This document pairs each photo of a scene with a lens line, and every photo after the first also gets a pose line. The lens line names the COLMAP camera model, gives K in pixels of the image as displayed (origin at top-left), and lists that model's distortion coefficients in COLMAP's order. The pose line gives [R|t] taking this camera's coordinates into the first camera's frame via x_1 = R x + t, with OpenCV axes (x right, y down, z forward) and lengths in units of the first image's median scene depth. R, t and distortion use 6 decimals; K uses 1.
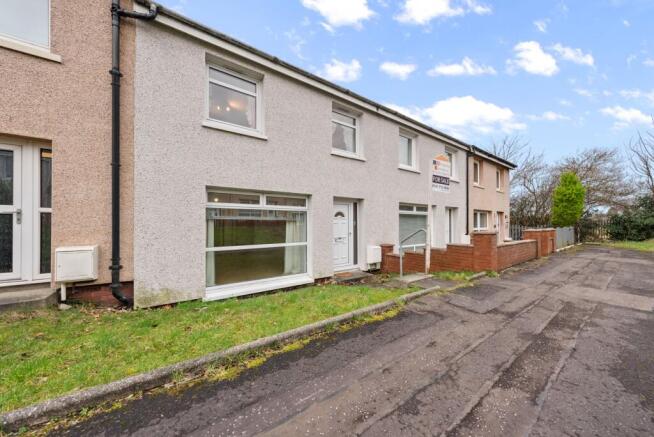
lens RADIAL K [[227.2, 0, 327.2], [0, 227.2, 222.2], [0, 0, 1]] dist [-0.005200, 0.000691]
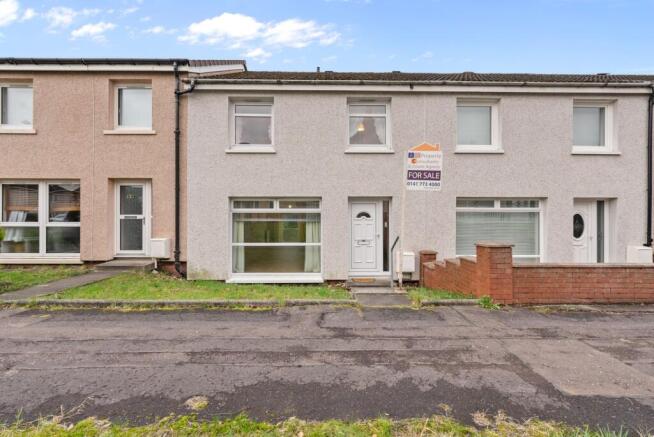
lens RADIAL K [[265.9, 0, 328.2], [0, 265.9, 216.5], [0, 0, 1]] dist [-0.002829, -0.000134]
pose [[0.821978, 0.001424, -0.569517, 0.925770], [0.002317, 0.999980, 0.005844, -0.057651], [0.569515, -0.006123, 0.821958, 0.047303]]
